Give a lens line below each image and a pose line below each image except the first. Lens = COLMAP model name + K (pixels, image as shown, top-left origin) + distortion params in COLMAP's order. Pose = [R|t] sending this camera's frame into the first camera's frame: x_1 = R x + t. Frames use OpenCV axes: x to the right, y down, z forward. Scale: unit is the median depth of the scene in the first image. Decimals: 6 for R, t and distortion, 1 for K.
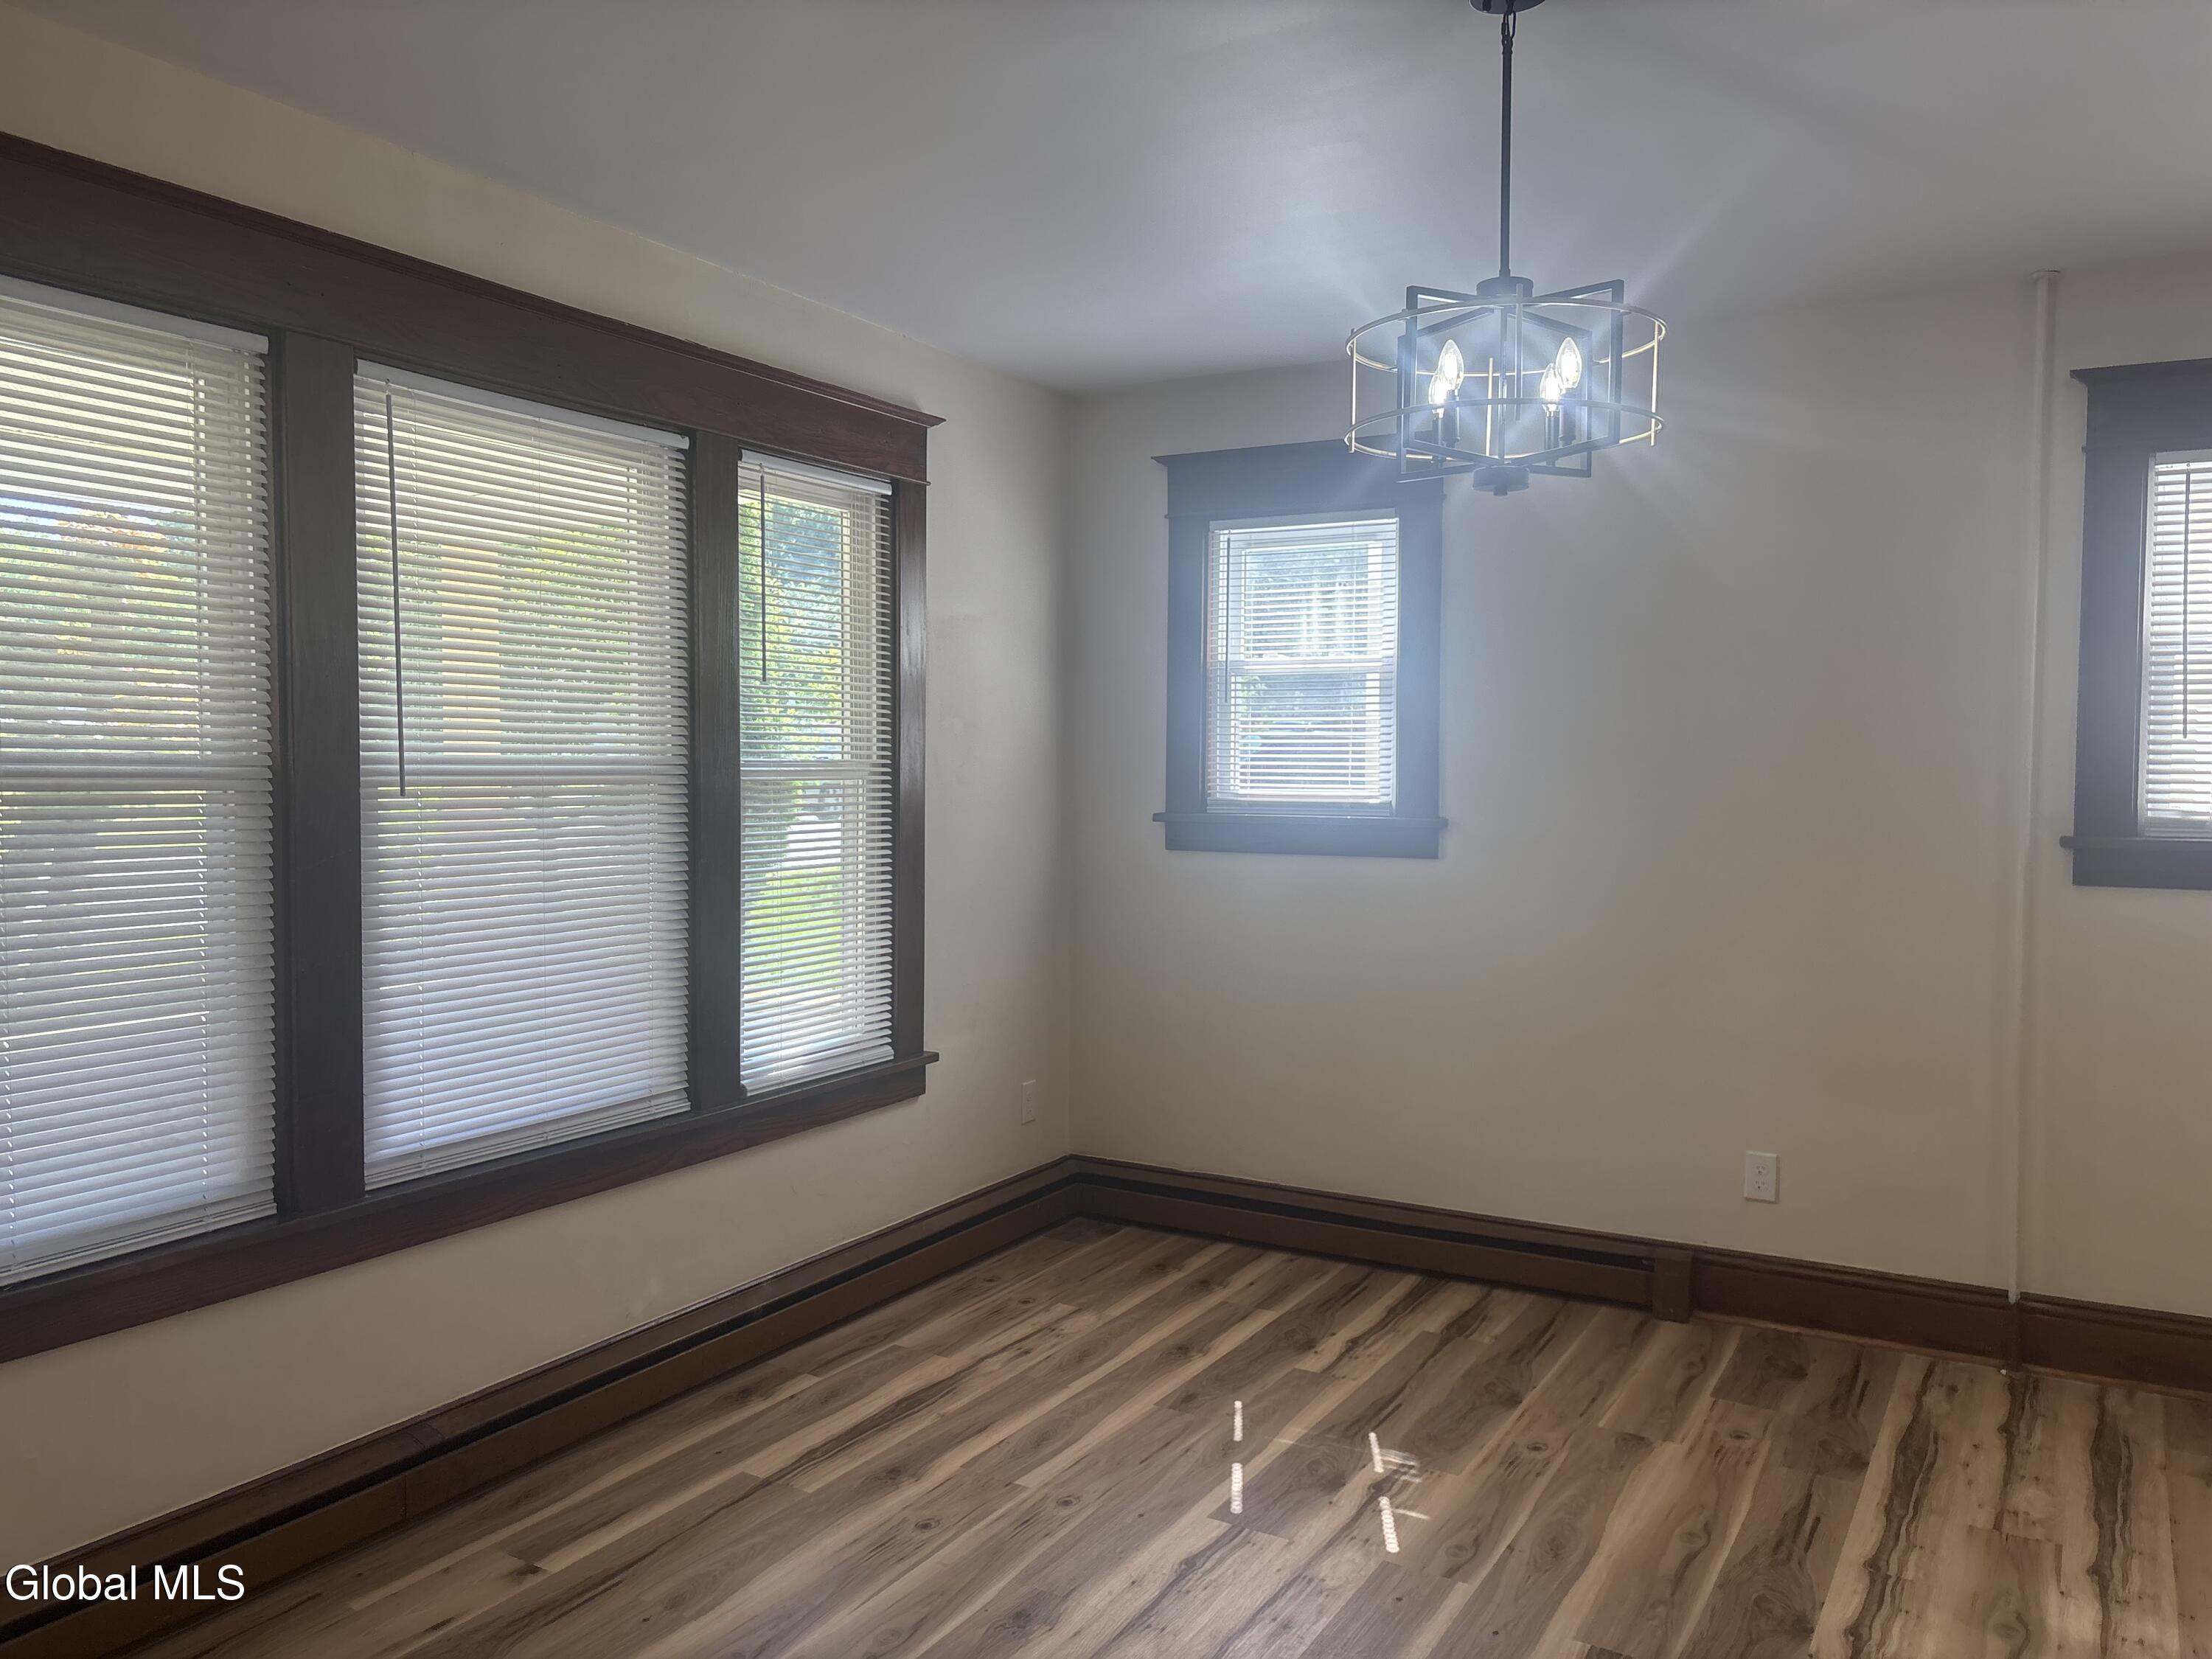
lens RADIAL K [[1683.7, 0, 1099.7], [0, 1683.7, 828.8], [0, 0, 1]] dist [0.059910, -0.066004]
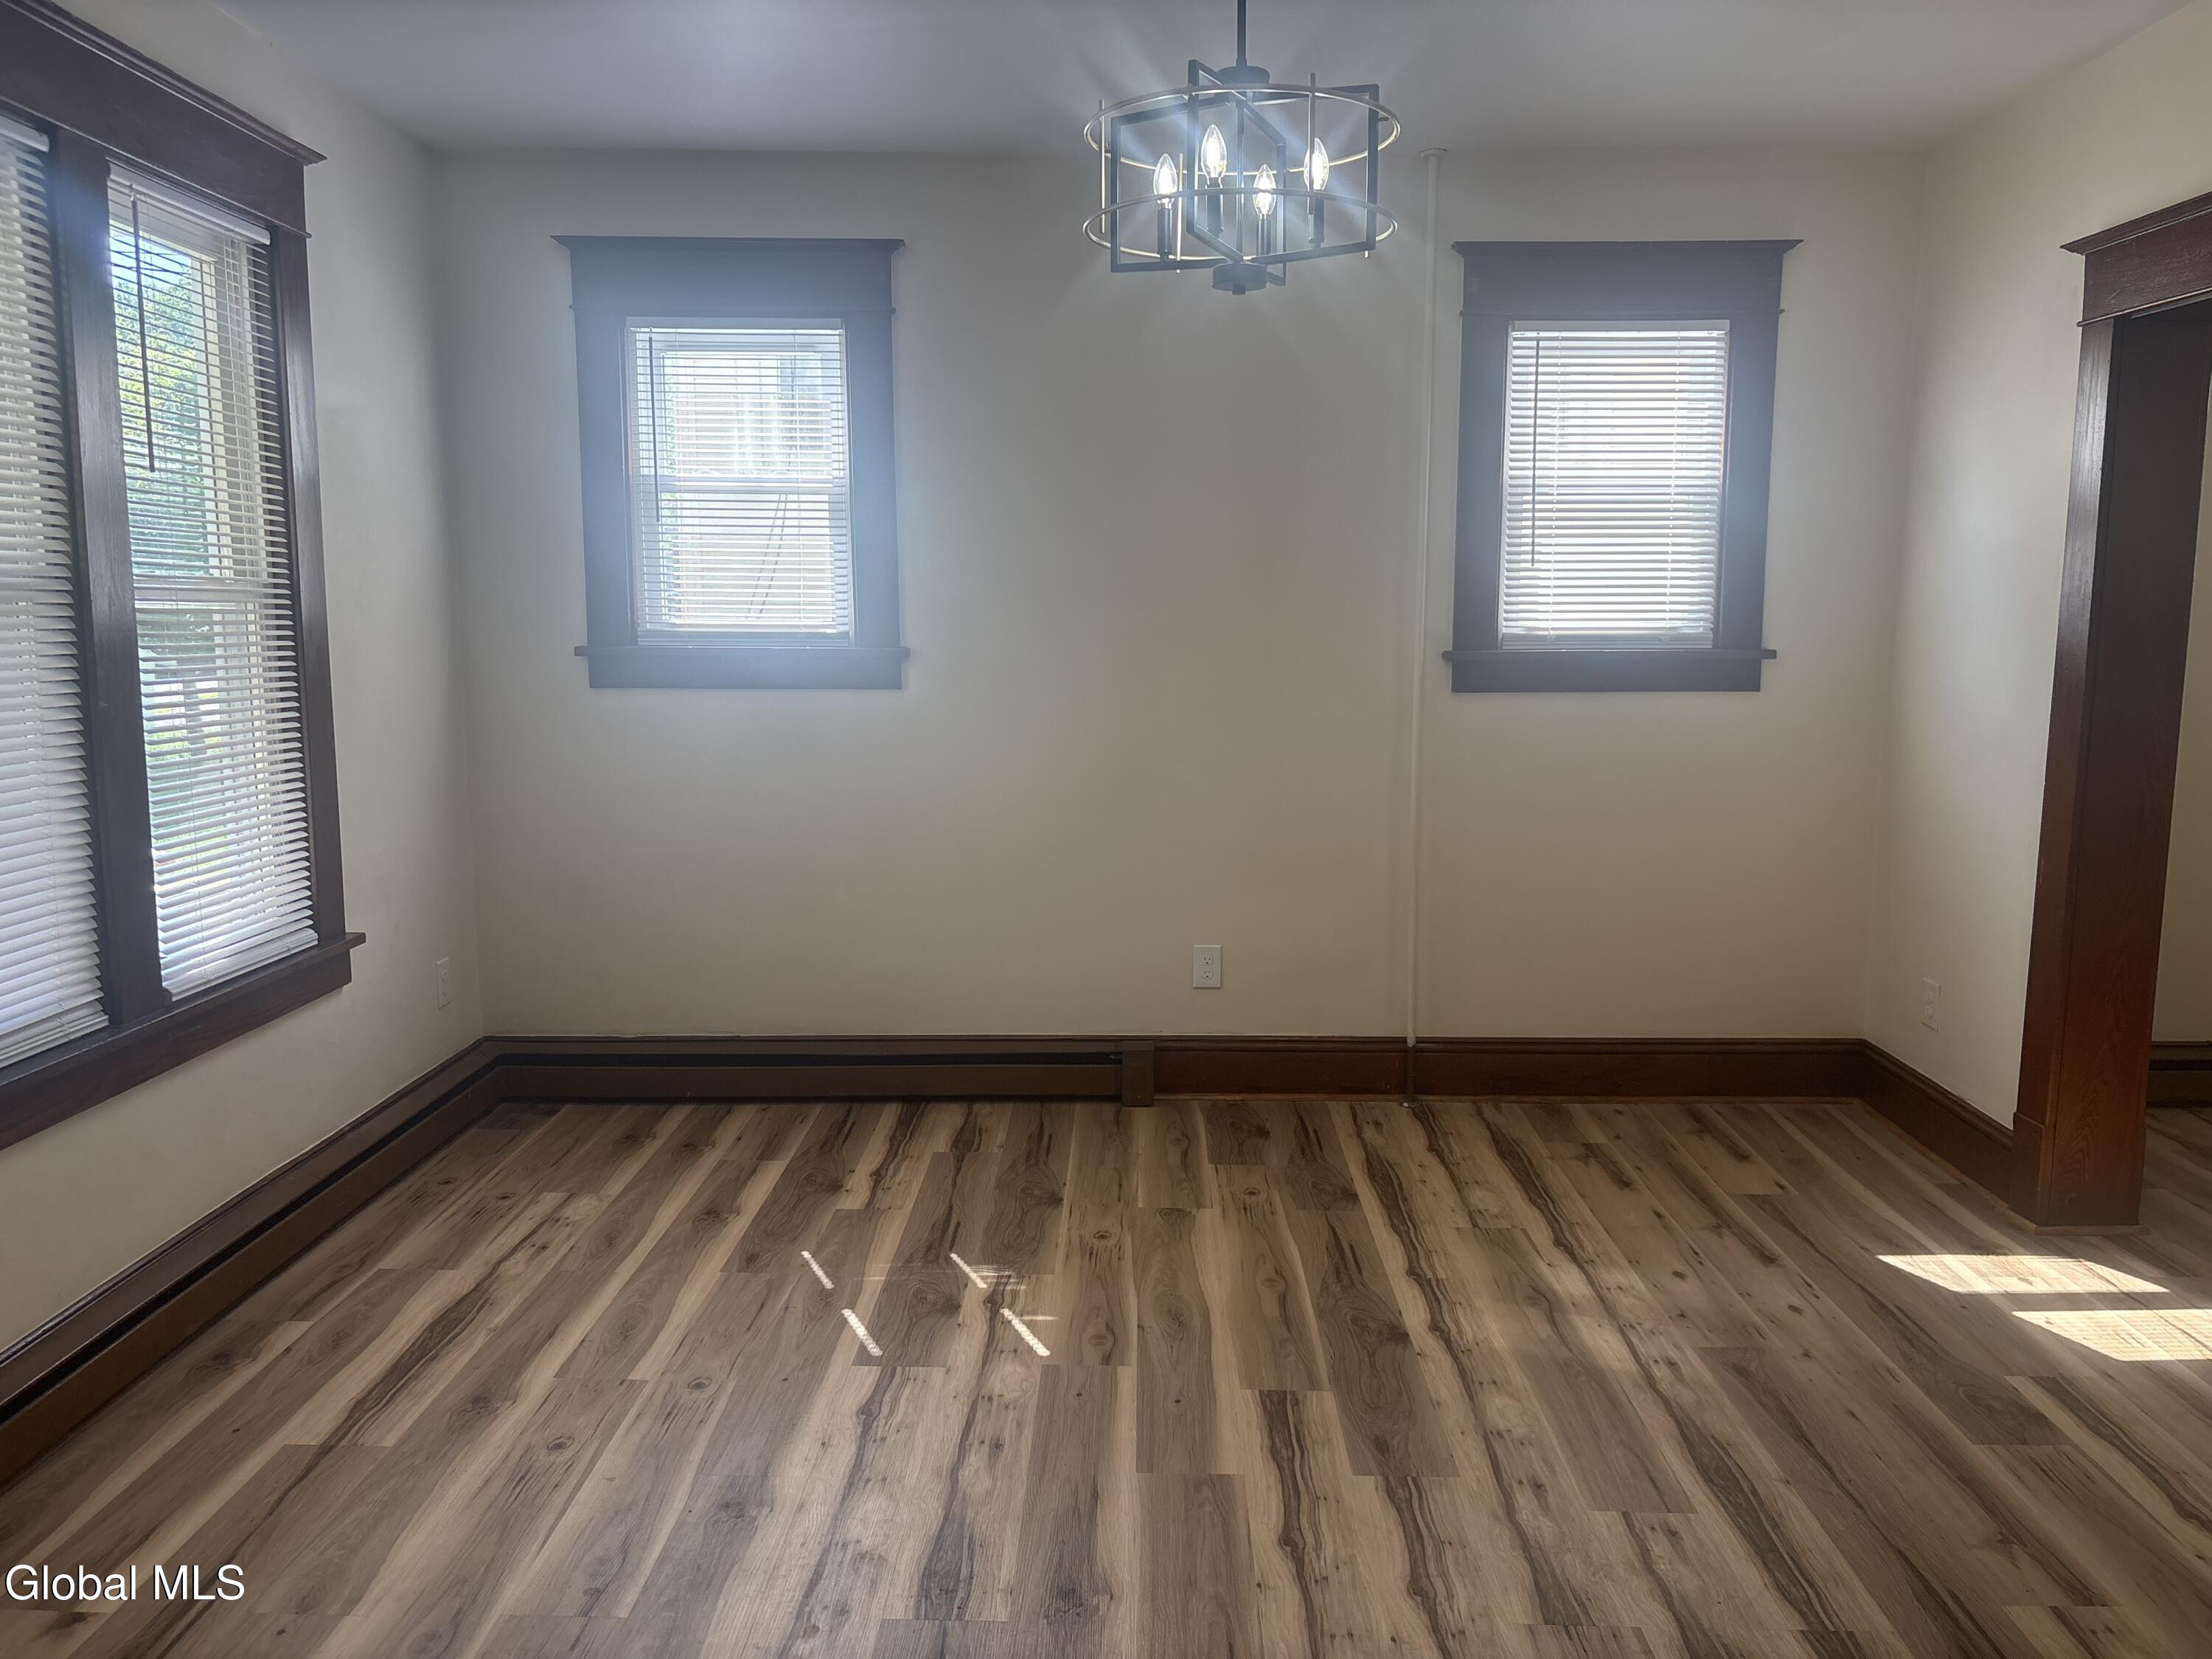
lens RADIAL K [[1683.7, 0, 1116.1], [0, 1683.7, 831.4], [0, 0, 1]] dist [0.059910, -0.066004]
pose [[0.869575, -0.066286, 0.489332, -0.210452], [0.023257, 0.995347, 0.093503, 0.014196], [-0.493253, -0.069928, 0.867071, 0.092857]]
